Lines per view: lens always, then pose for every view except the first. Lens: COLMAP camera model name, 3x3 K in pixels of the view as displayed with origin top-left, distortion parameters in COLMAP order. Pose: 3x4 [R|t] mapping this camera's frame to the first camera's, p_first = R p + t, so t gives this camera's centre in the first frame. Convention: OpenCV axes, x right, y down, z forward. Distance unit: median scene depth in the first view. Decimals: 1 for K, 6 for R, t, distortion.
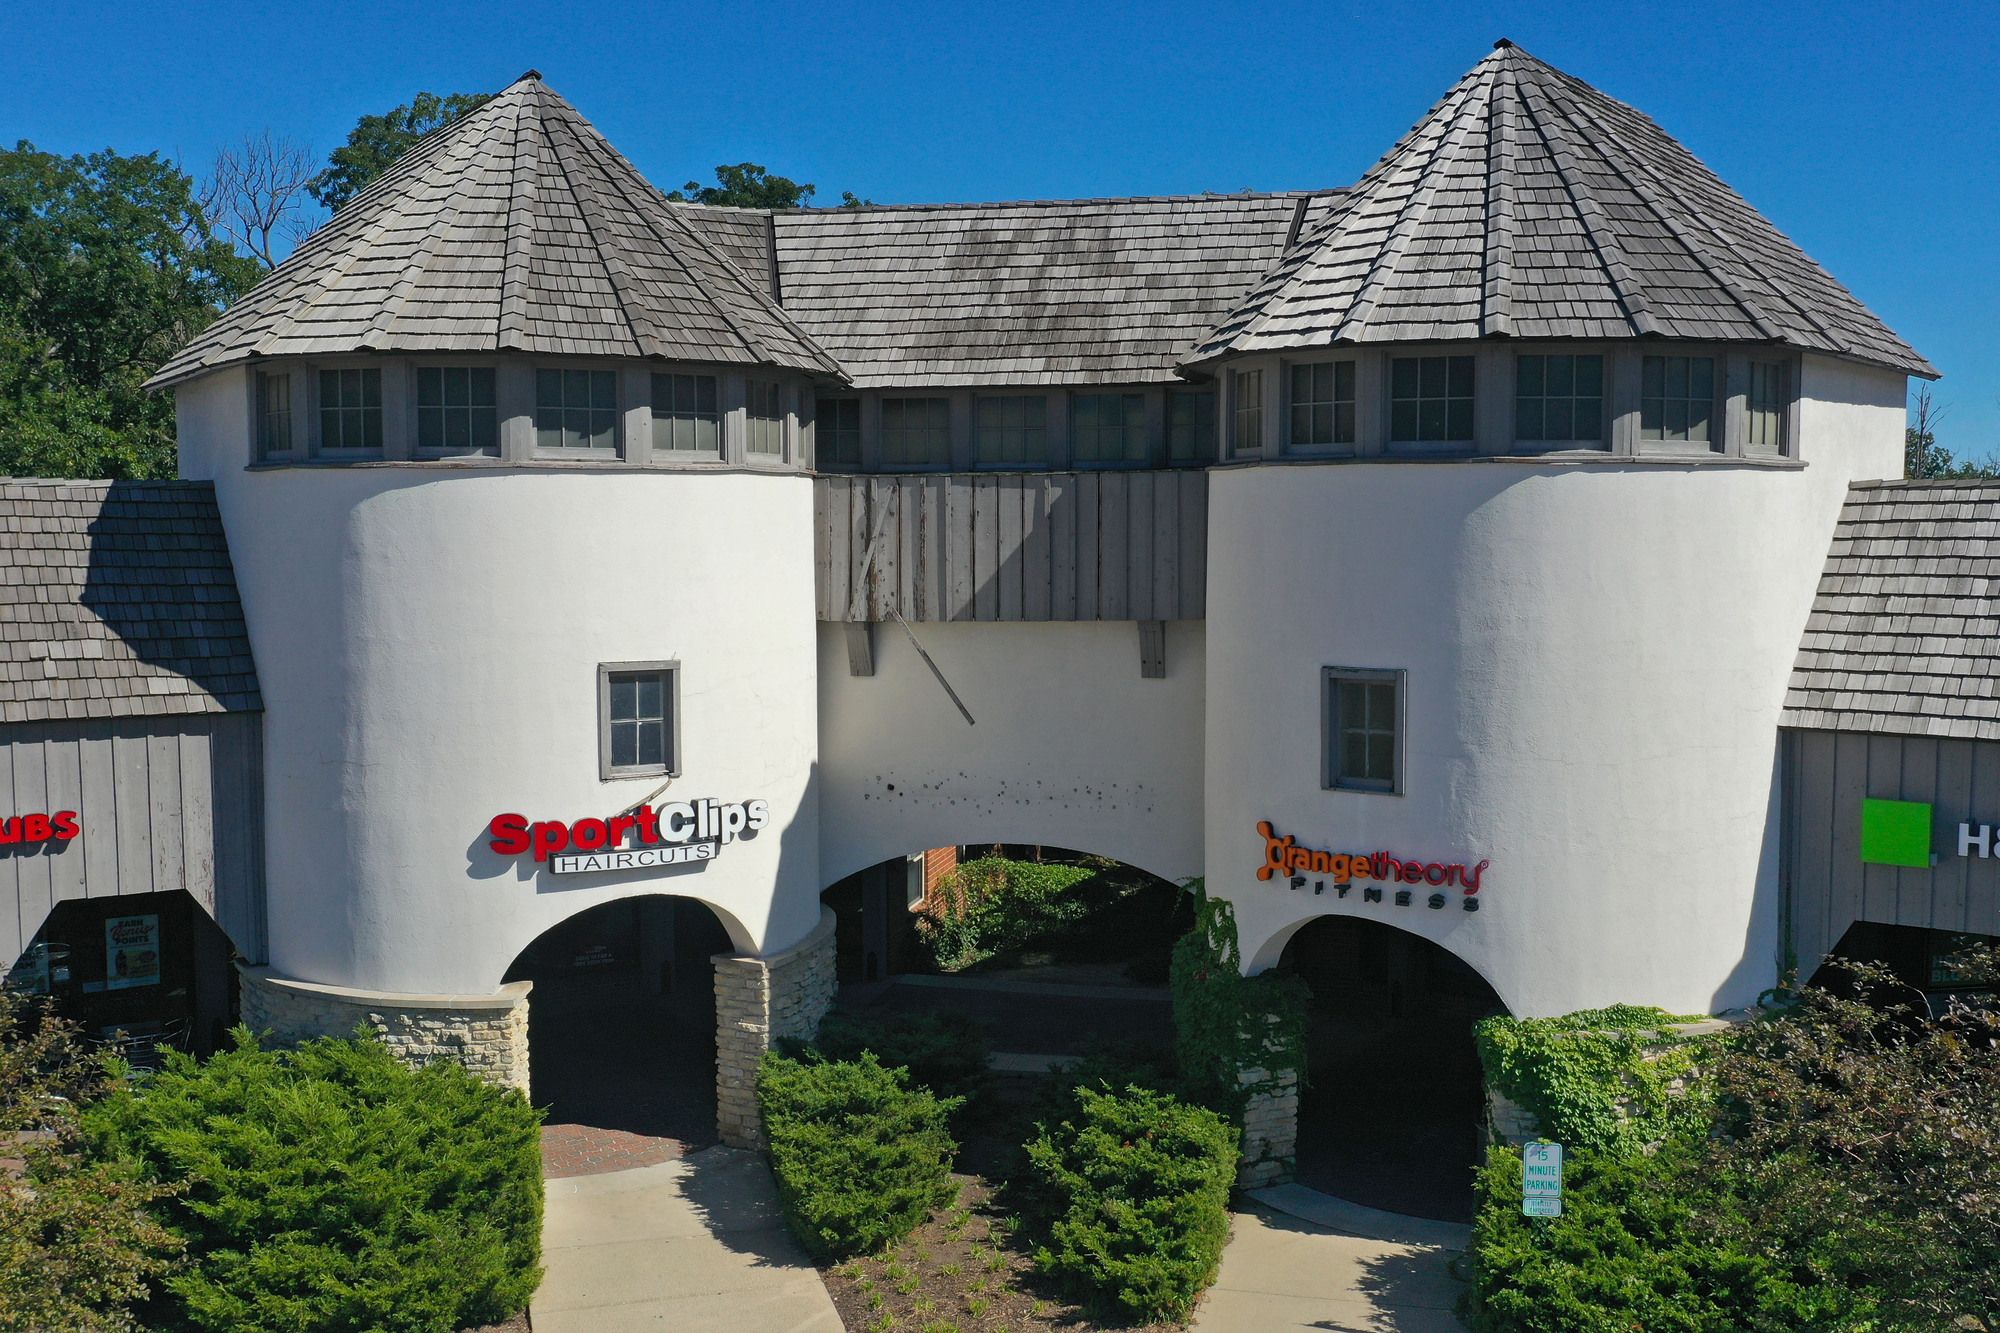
lens RADIAL K [[1971.0, 0, 1000.0], [0, 1971.0, 666.5], [0, 0, 1]] dist [-0.004582, -0.000794]
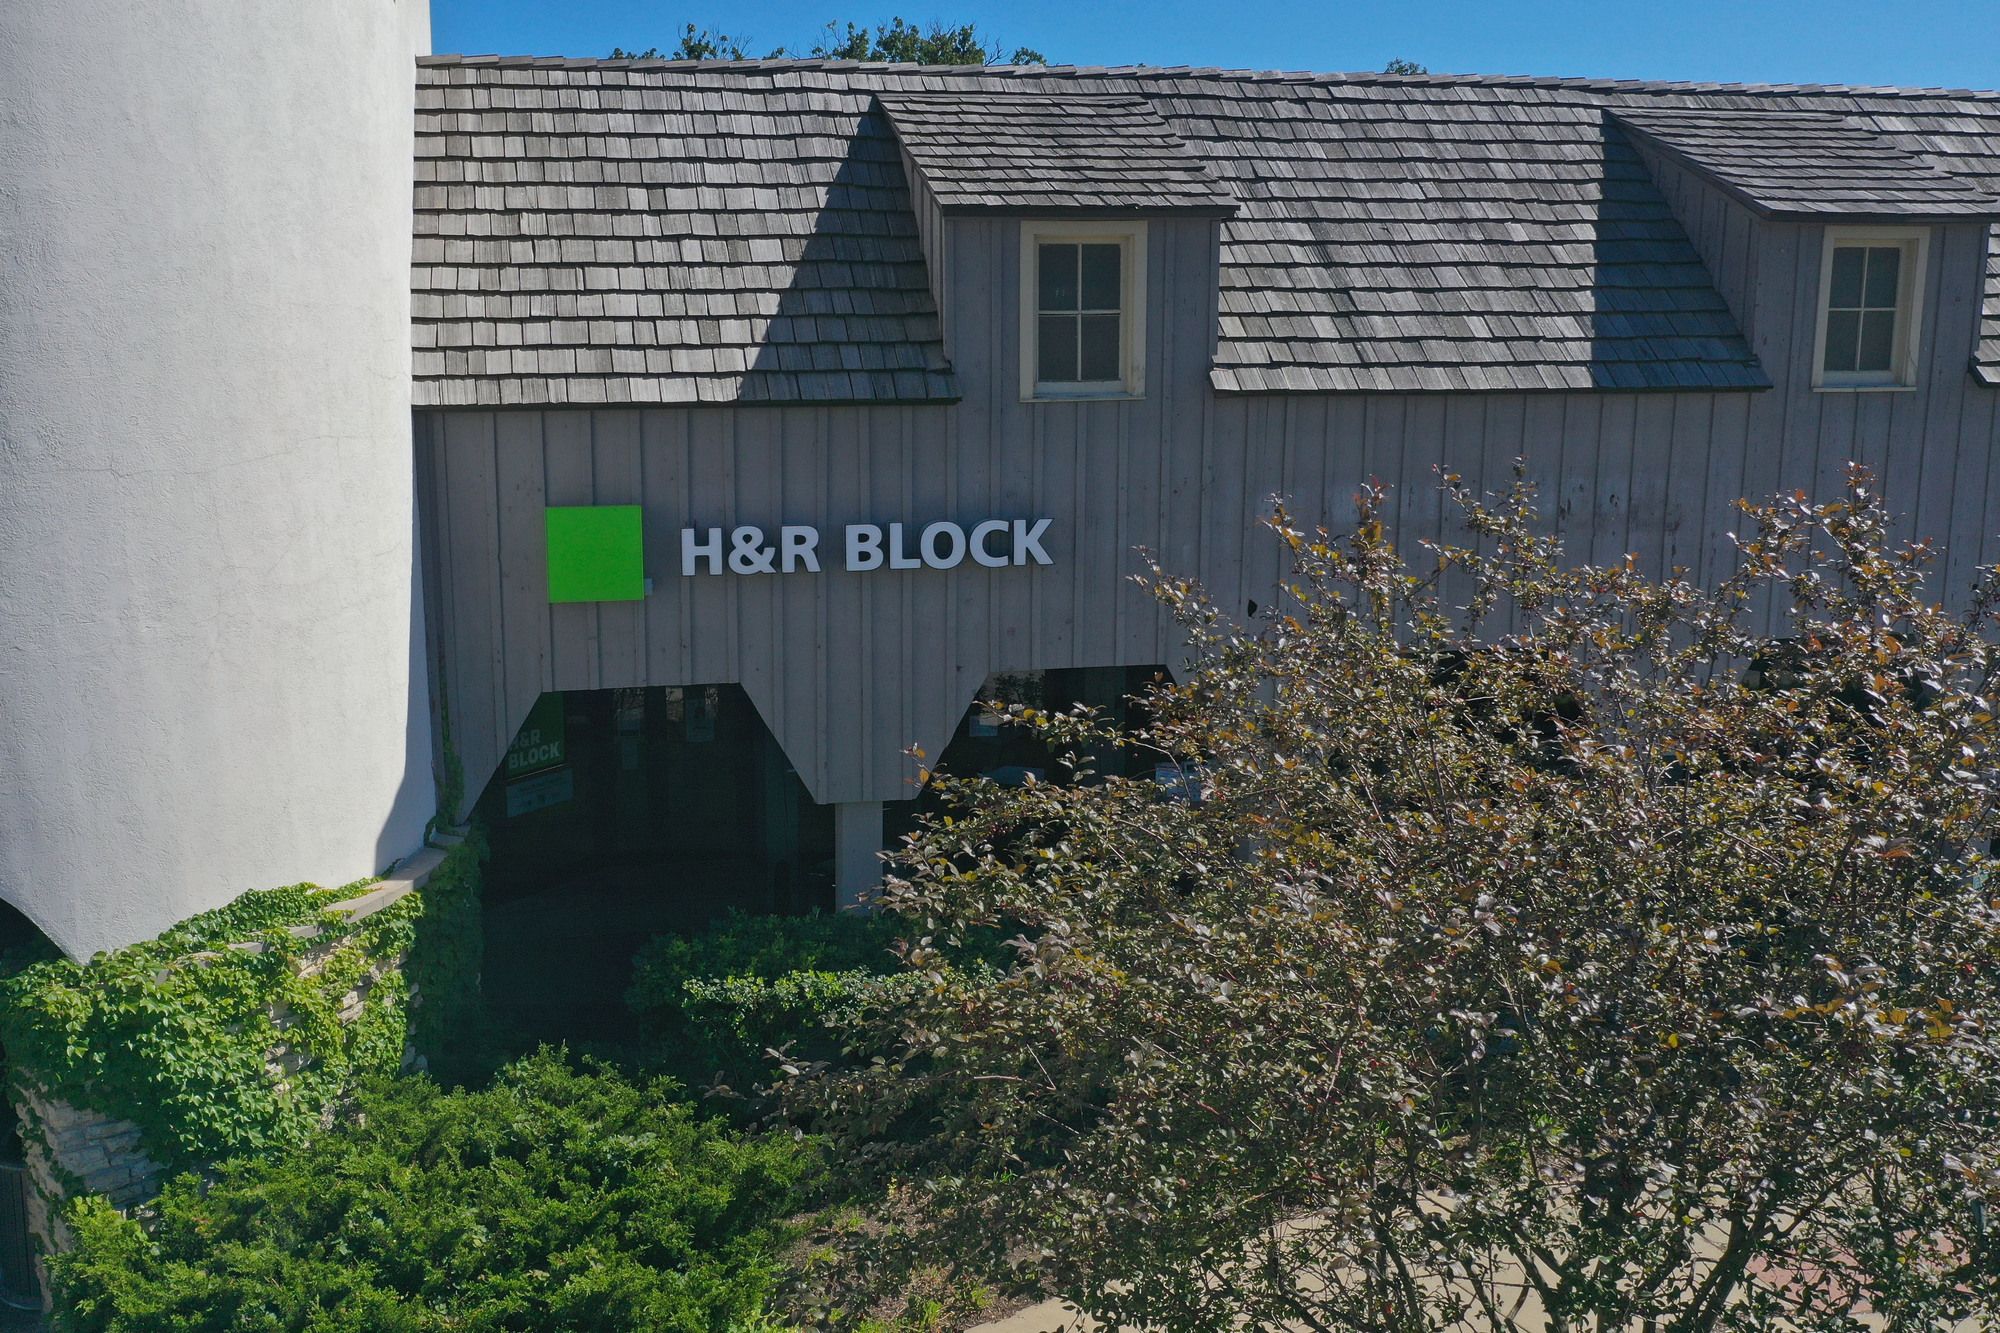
lens RADIAL K [[1971.0, 0, 1000.0], [0, 1971.0, 666.5], [0, 0, 1]] dist [-0.004582, -0.000794]
pose [[0.655295, -0.134025, 0.743388, 0.038869], [0.064637, 0.990473, 0.121595, 0.050150], [-0.752603, -0.031630, 0.657715, 0.455827]]
